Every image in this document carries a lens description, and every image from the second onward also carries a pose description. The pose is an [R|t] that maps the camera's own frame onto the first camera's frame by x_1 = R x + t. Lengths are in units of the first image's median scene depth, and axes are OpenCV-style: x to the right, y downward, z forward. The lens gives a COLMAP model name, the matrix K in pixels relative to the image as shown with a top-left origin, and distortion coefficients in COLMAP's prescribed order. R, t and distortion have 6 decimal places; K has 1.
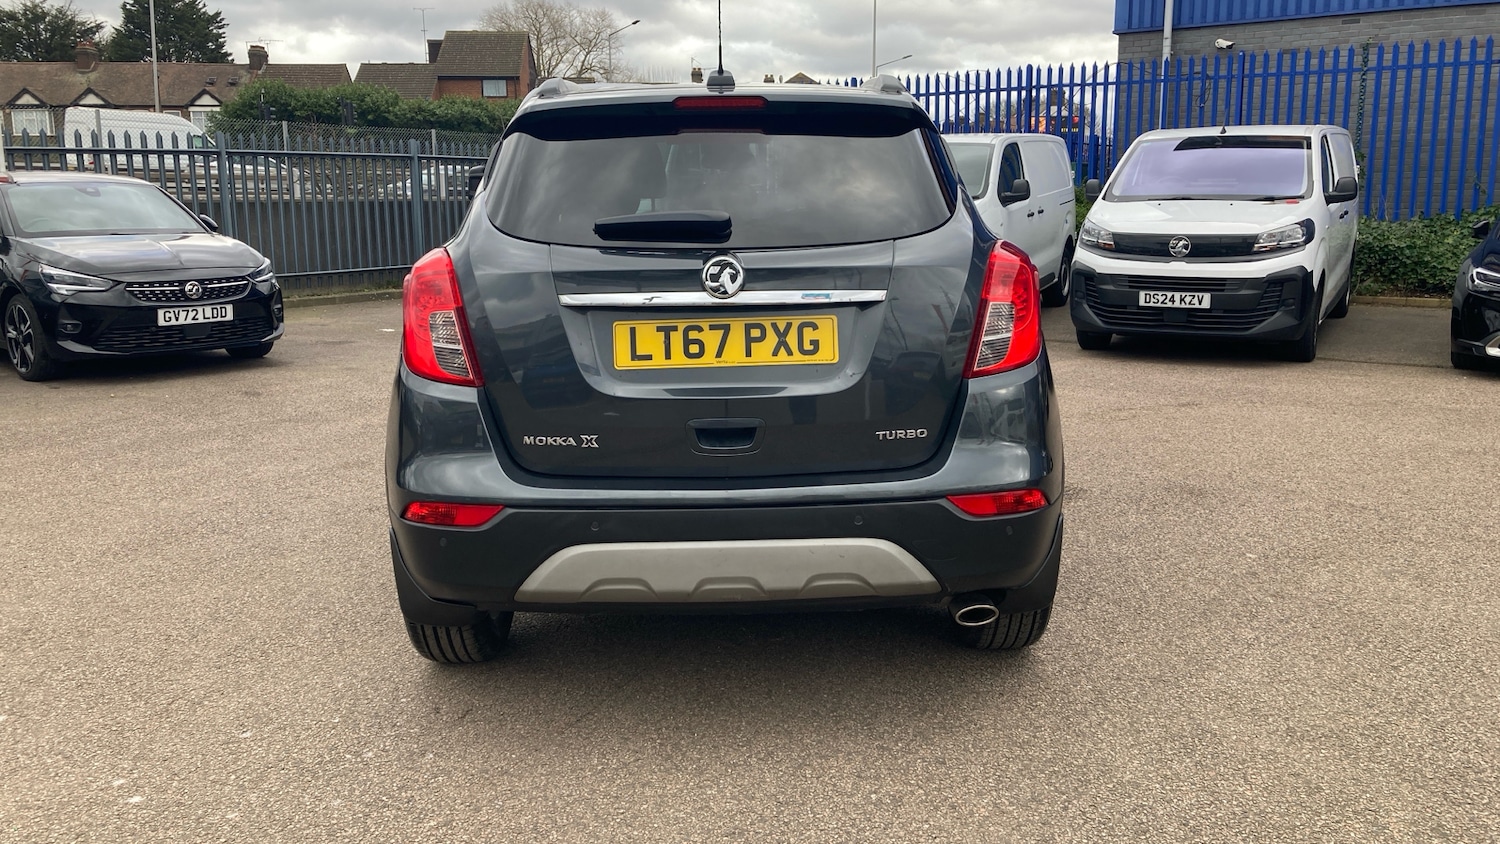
lens RADIAL K [[1236.9, 0, 754.8], [0, 1236.9, 412.0], [0, 0, 1]] dist [0.027272, -0.008248]
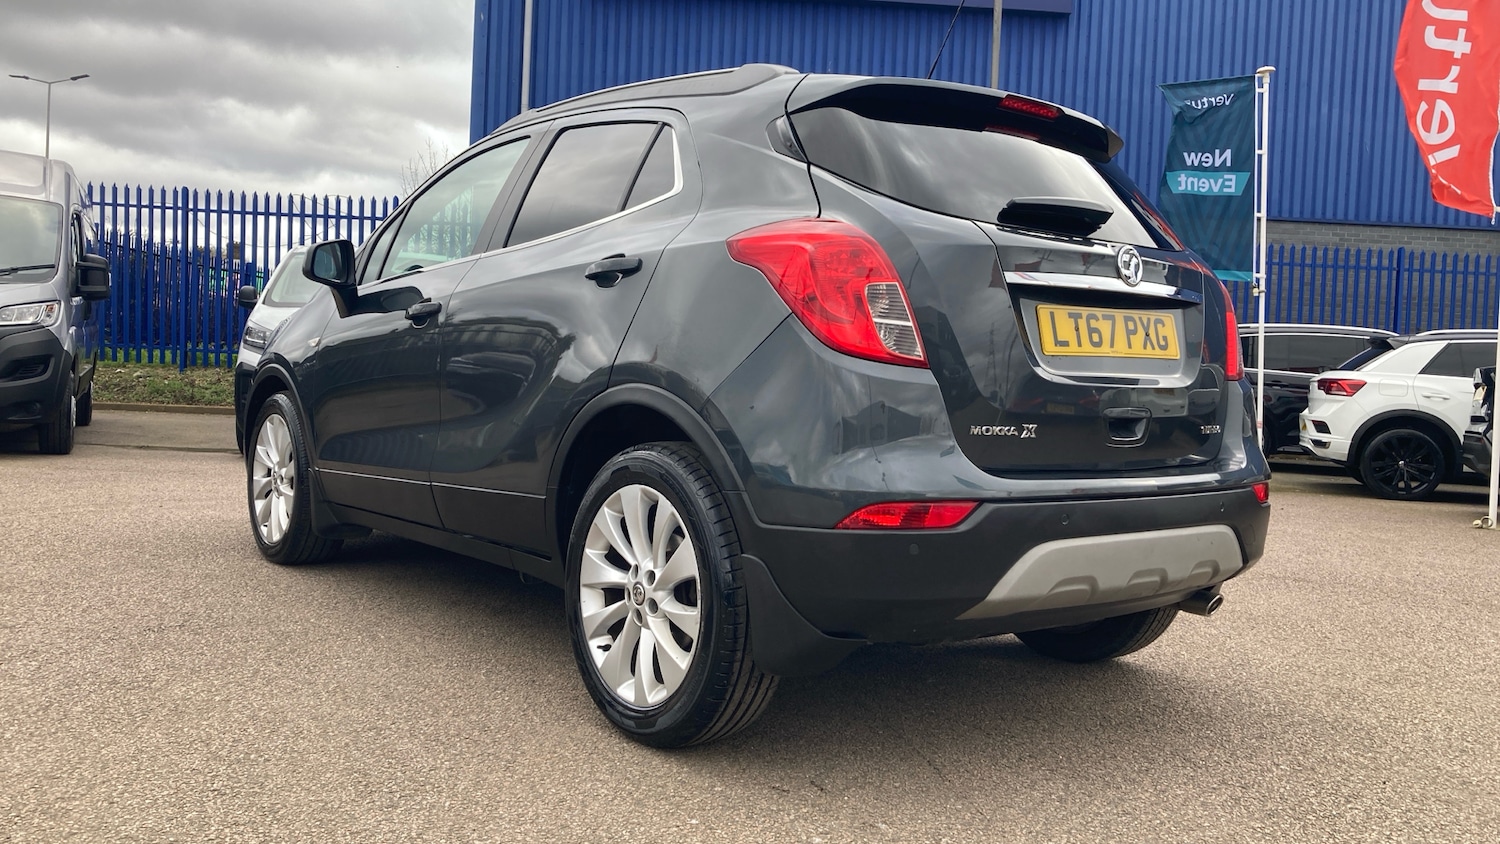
lens RADIAL K [[1236.9, 0, 771.6], [0, 1236.9, 395.6], [0, 0, 1]] dist [0.027272, -0.008248]
pose [[0.792510, 0.025774, 0.609314, -0.847787], [0.061381, 0.990662, -0.121740, 0.098160], [-0.606762, 0.133880, 0.783528, 0.390072]]
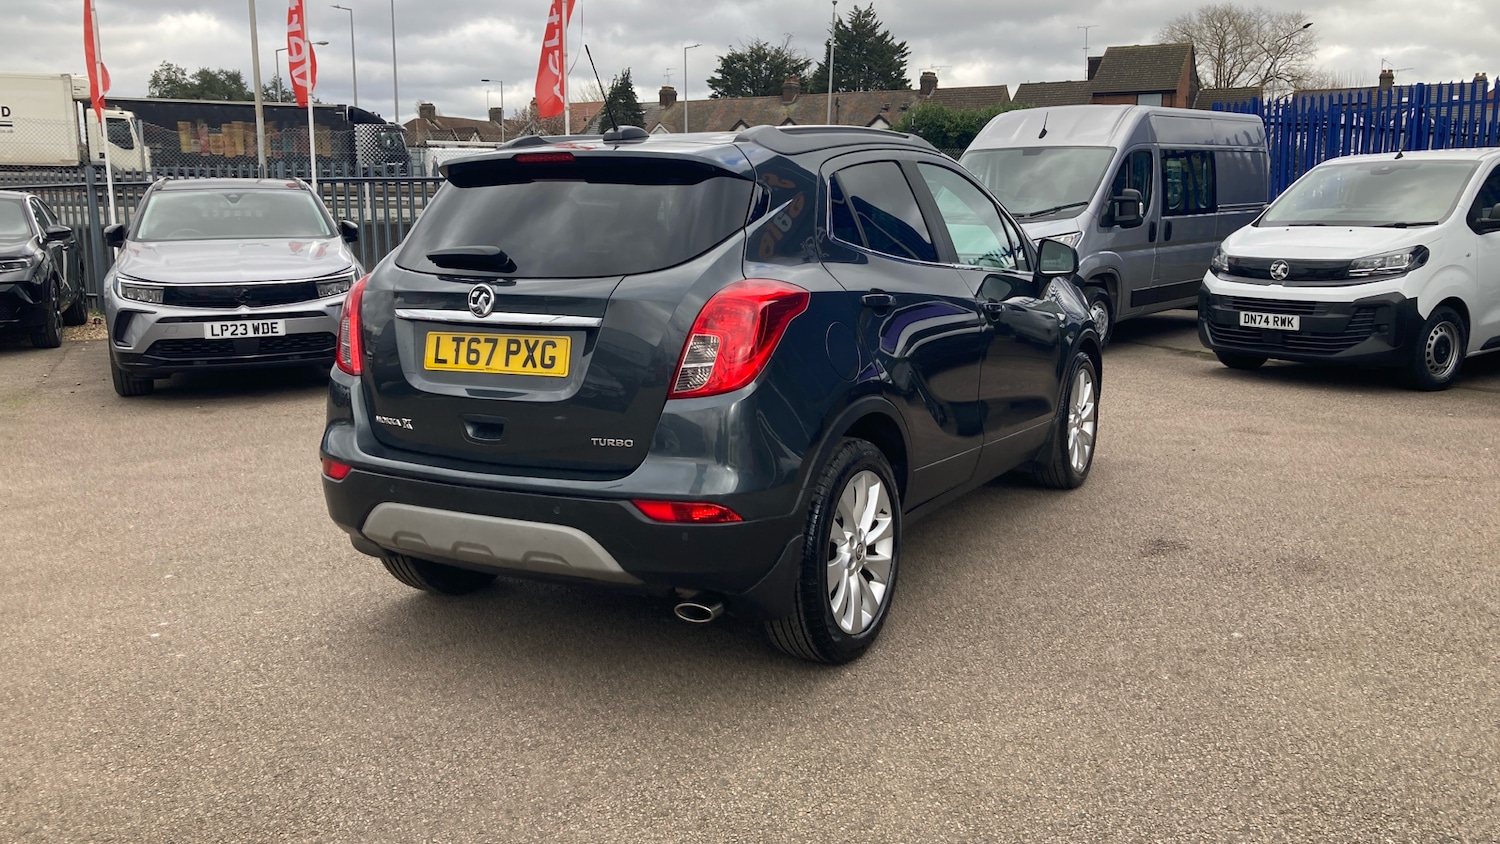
lens RADIAL K [[1236.9, 0, 754.3], [0, 1236.9, 410.5], [0, 0, 1]] dist [0.027272, -0.008248]
pose [[0.866930, 0.086551, -0.490857, 0.809246], [-0.093010, 0.995601, 0.011280, -0.037541], [0.489674, 0.035876, 0.871167, 0.054876]]
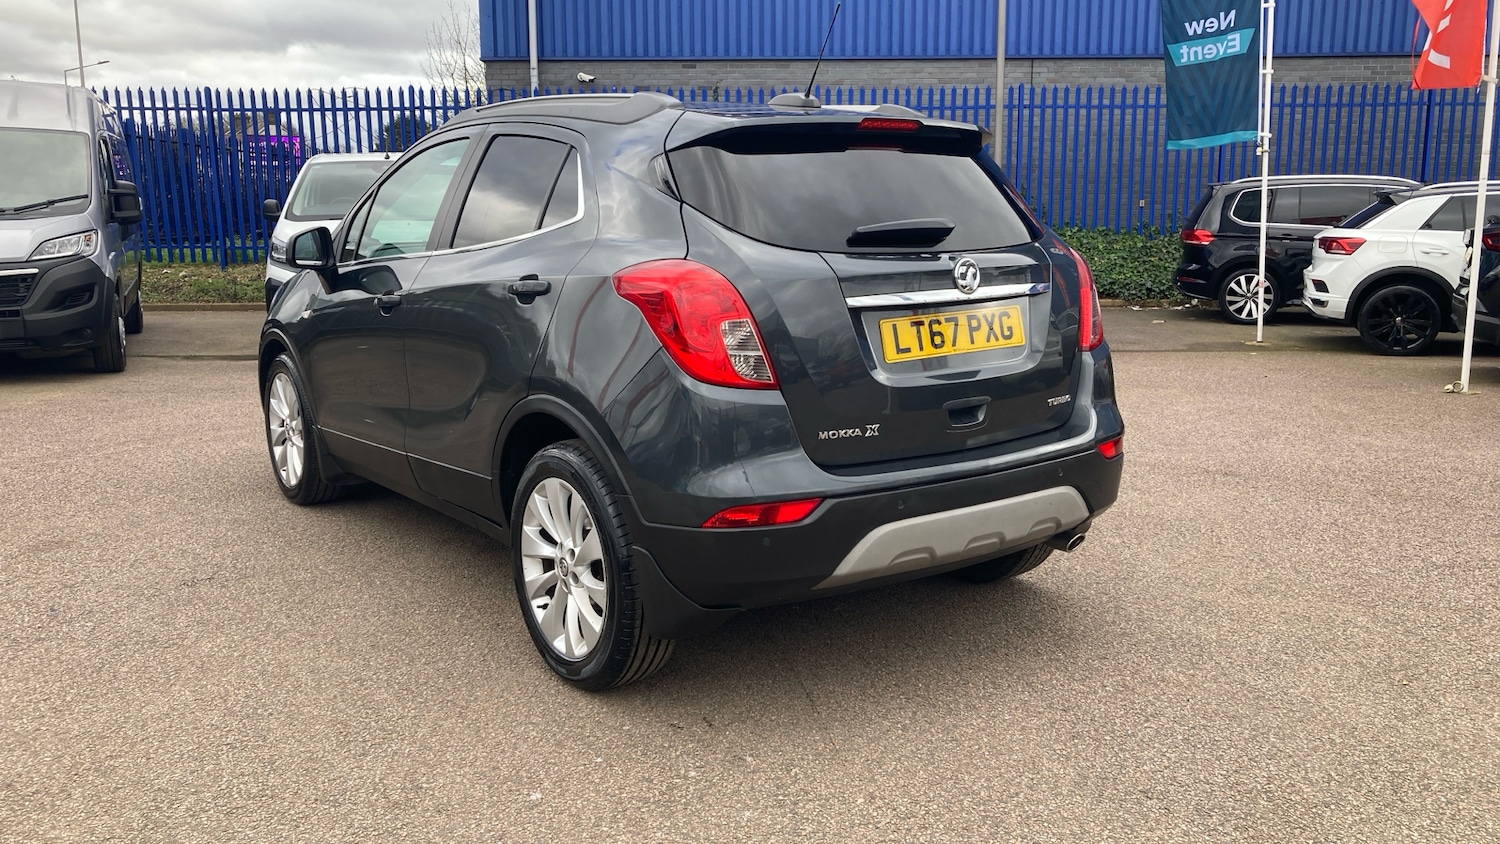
lens RADIAL K [[1236.9, 0, 758.3], [0, 1236.9, 413.9], [0, 0, 1]] dist [0.027272, -0.008248]
pose [[0.821530, -0.092262, 0.562651, -0.828197], [0.101298, 0.994740, 0.015209, -0.017446], [-0.561095, 0.044501, 0.826554, 0.154297]]
